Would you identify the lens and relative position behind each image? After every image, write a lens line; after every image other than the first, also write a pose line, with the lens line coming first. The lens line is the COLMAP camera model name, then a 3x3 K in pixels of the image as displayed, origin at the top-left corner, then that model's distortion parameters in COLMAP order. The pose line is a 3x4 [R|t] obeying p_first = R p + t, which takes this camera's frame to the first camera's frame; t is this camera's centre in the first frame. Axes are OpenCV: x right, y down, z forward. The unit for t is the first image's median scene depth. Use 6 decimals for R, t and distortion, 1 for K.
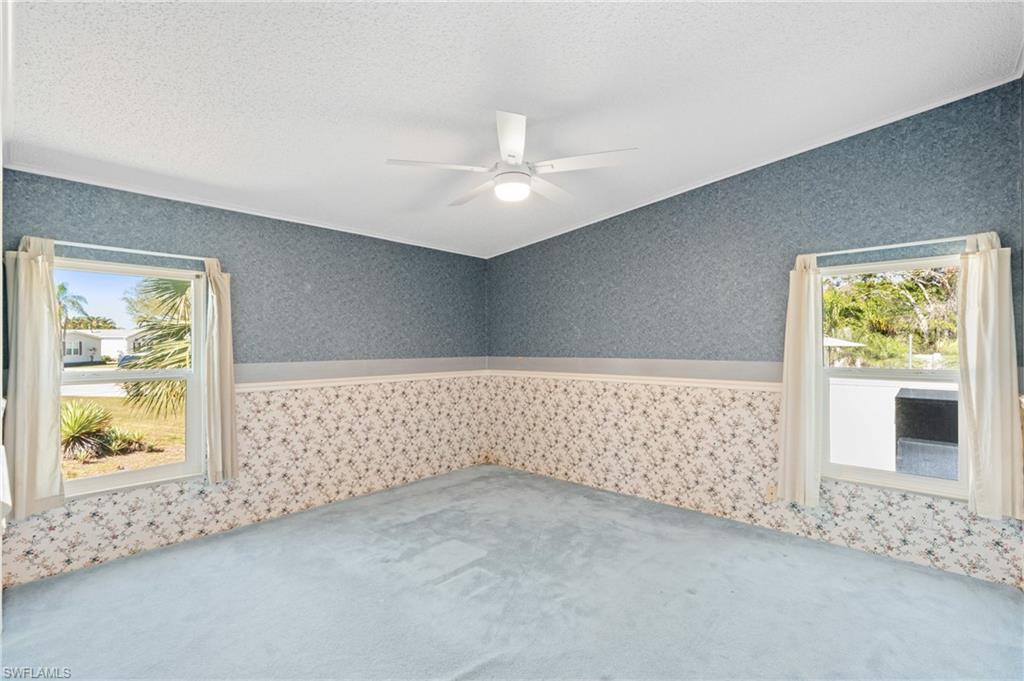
lens RADIAL K [[464.9, 0, 509.7], [0, 464.9, 340.0], [0, 0, 1]] dist [-0.003533, 0.002431]
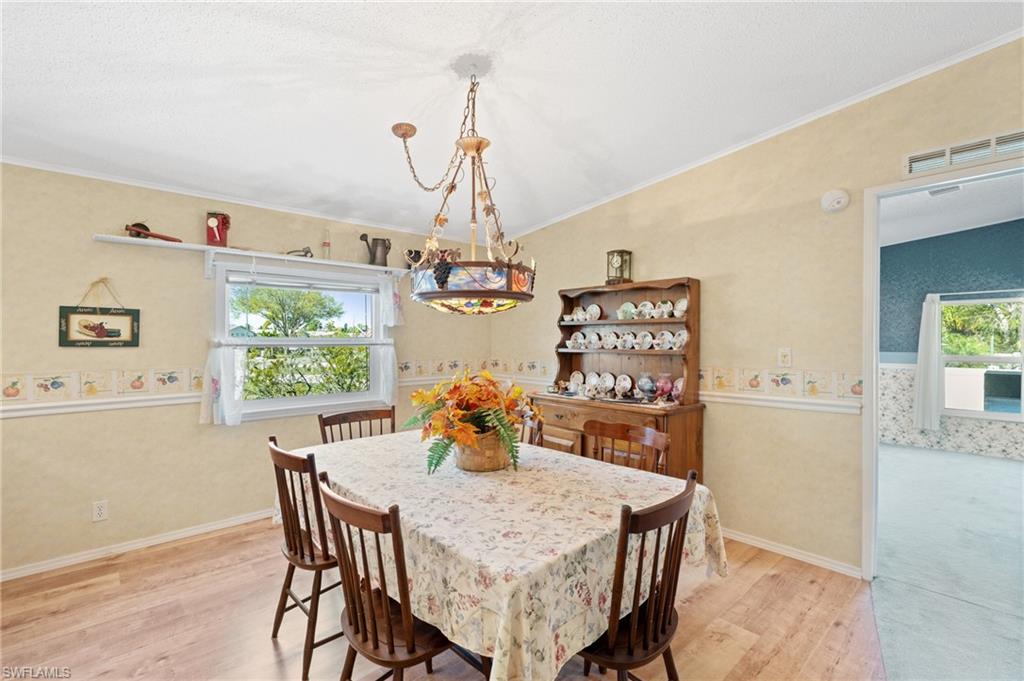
lens RADIAL K [[464.9, 0, 509.0], [0, 464.9, 339.8], [0, 0, 1]] dist [-0.003533, 0.002431]
pose [[0.995990, 0.008111, -0.089095, -0.854358], [-0.007402, 0.999938, 0.008284, -0.005173], [0.089157, -0.007591, 0.995989, -0.965079]]
